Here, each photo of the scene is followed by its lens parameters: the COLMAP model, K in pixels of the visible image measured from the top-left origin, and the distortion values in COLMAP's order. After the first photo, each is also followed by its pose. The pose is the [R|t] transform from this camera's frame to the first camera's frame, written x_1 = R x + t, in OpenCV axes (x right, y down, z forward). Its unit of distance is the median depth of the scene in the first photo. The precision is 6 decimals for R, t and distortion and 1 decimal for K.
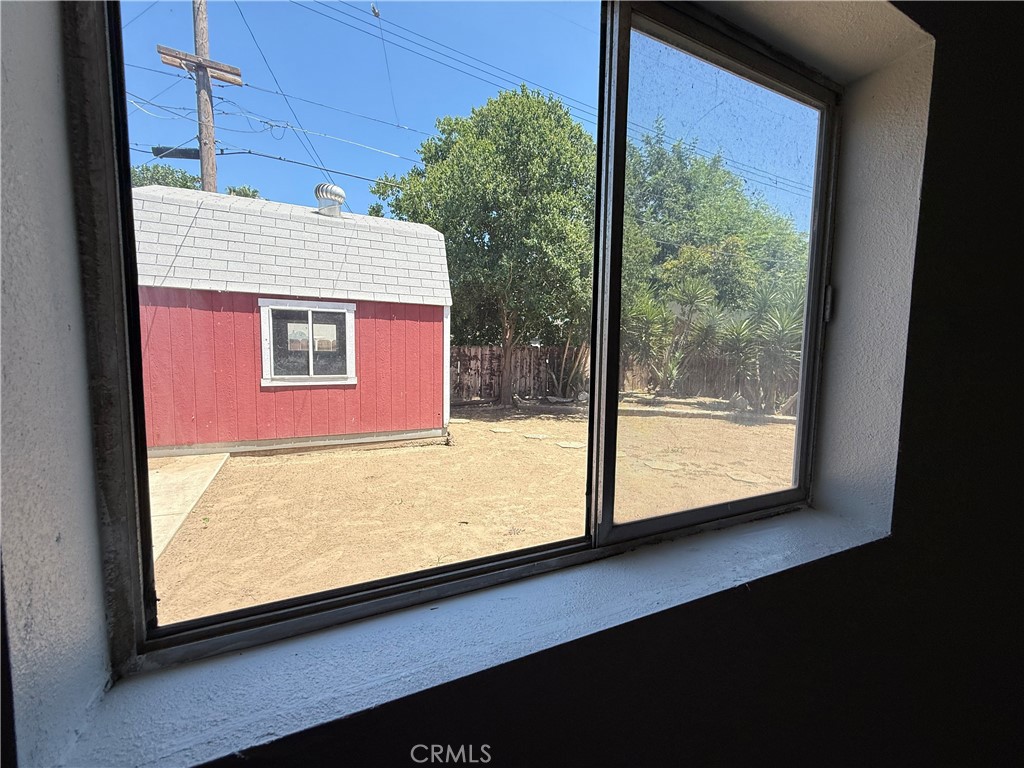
lens RADIAL K [[407.9, 0, 511.2], [0, 407.9, 384.3], [0, 0, 1]] dist [0.001061, -0.000256]
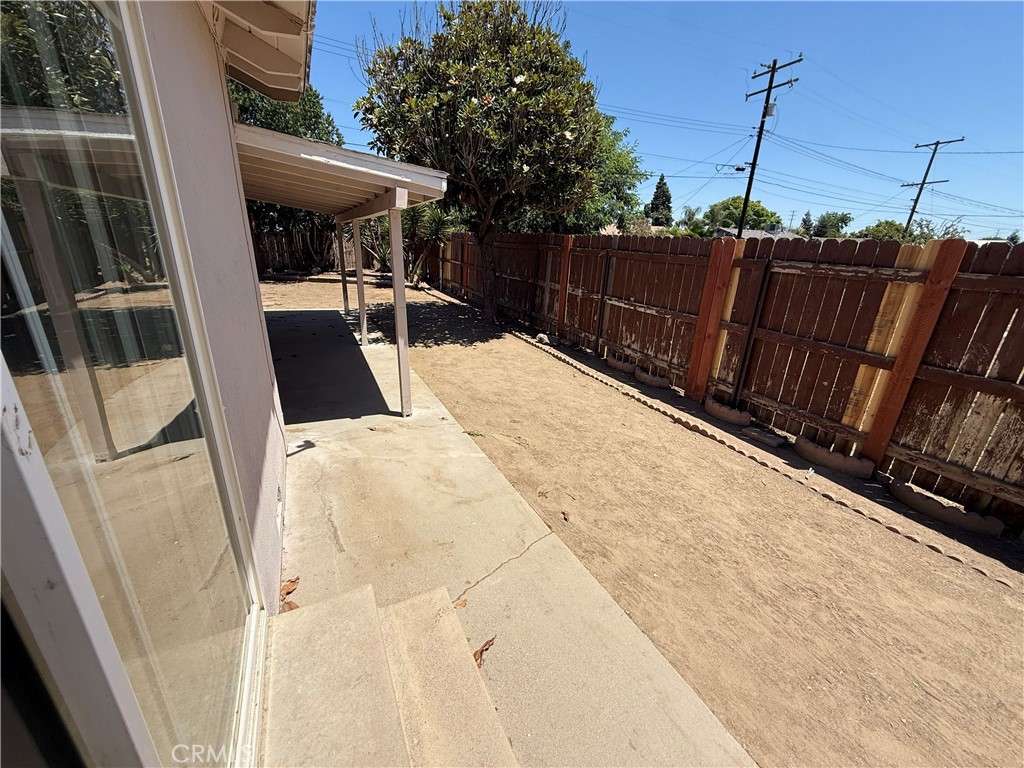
lens RADIAL K [[407.9, 0, 511.2], [0, 407.9, 384.3], [0, 0, 1]] dist [0.001061, -0.000256]
pose [[0.999707, 0.016556, 0.017662, 0.859726], [-0.020530, 0.966403, 0.256211, 0.035864], [-0.012827, -0.256499, 0.966459, -0.517872]]
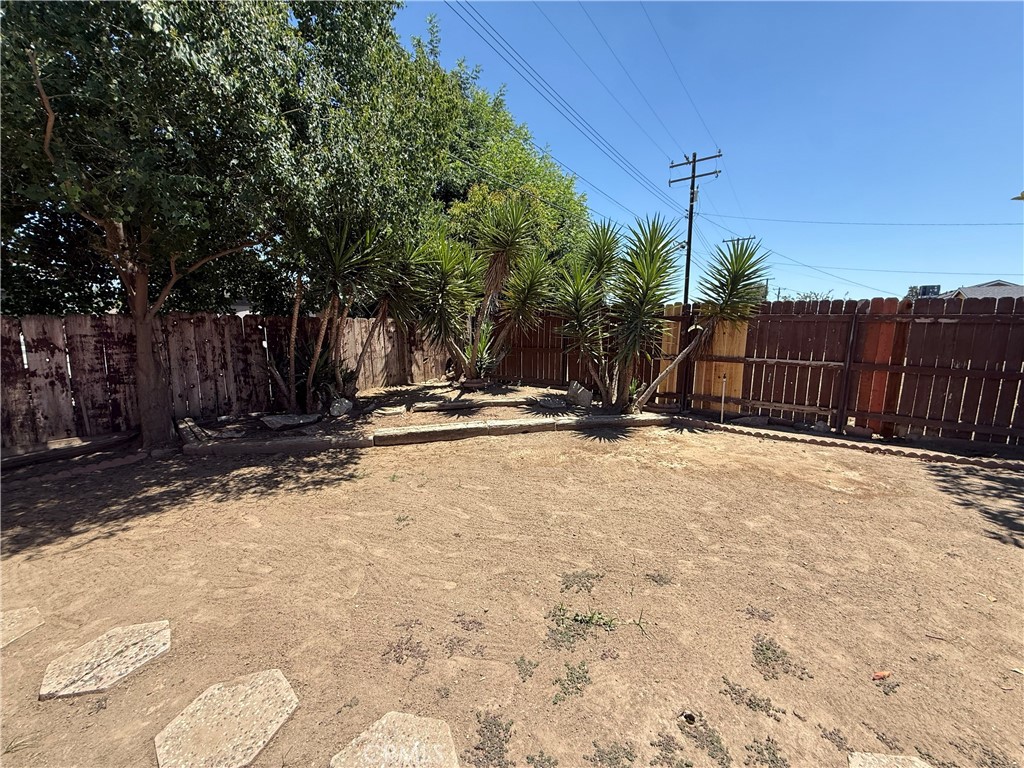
lens RADIAL K [[407.9, 0, 511.2], [0, 407.9, 384.3], [0, 0, 1]] dist [0.001061, -0.000256]
pose [[0.870299, -0.087394, 0.484709, 0.114434], [0.052193, 0.994955, 0.085680, -0.036647], [-0.489751, -0.049269, 0.870469, 0.417867]]
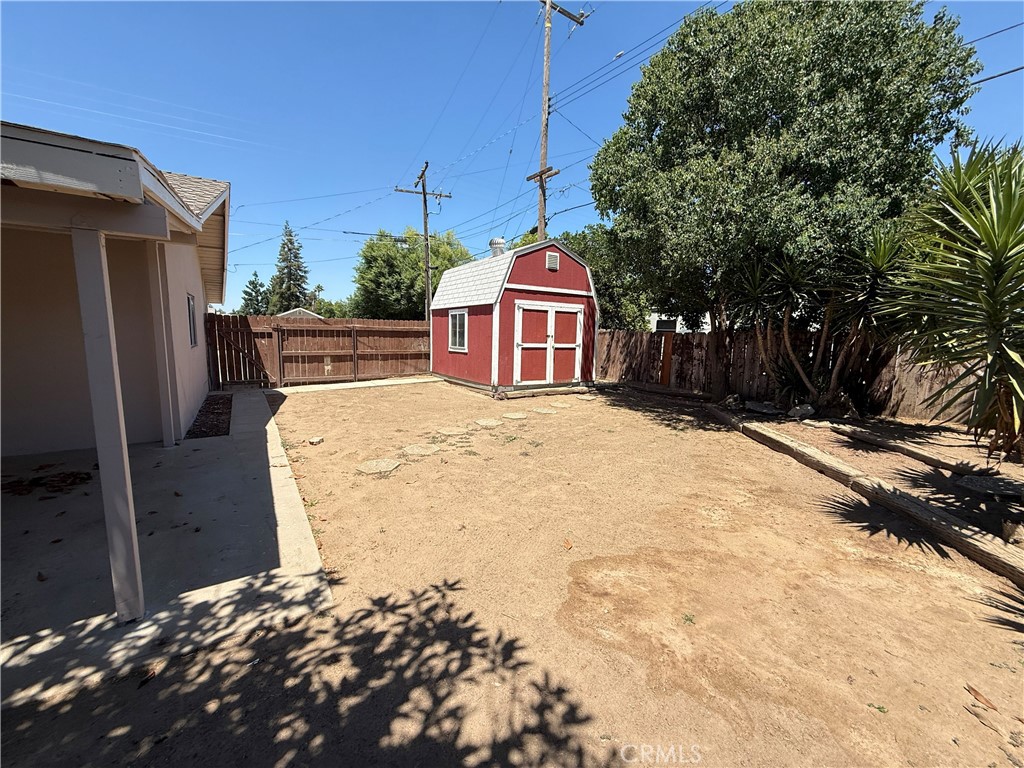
lens RADIAL K [[407.9, 0, 511.2], [0, 407.9, 384.3], [0, 0, 1]] dist [0.001061, -0.000256]
pose [[0.125078, 0.108102, -0.986240, 0.734515], [-0.099084, 0.990438, 0.095996, -0.027251], [0.987187, 0.085714, 0.134593, 0.484812]]
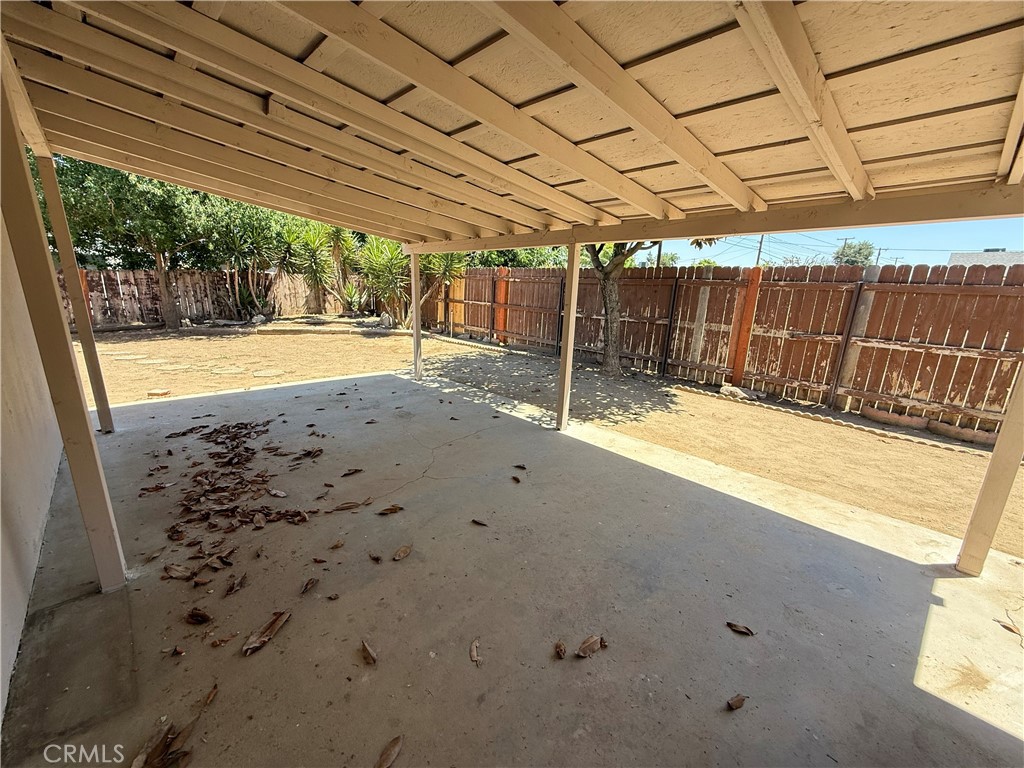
lens RADIAL K [[407.9, 0, 511.2], [0, 407.9, 384.3], [0, 0, 1]] dist [0.001061, -0.000256]
pose [[0.949386, -0.070165, 0.306175, 0.476734], [0.017392, 0.984979, 0.171795, 0.025851], [-0.313630, -0.157774, 0.936346, -0.262582]]
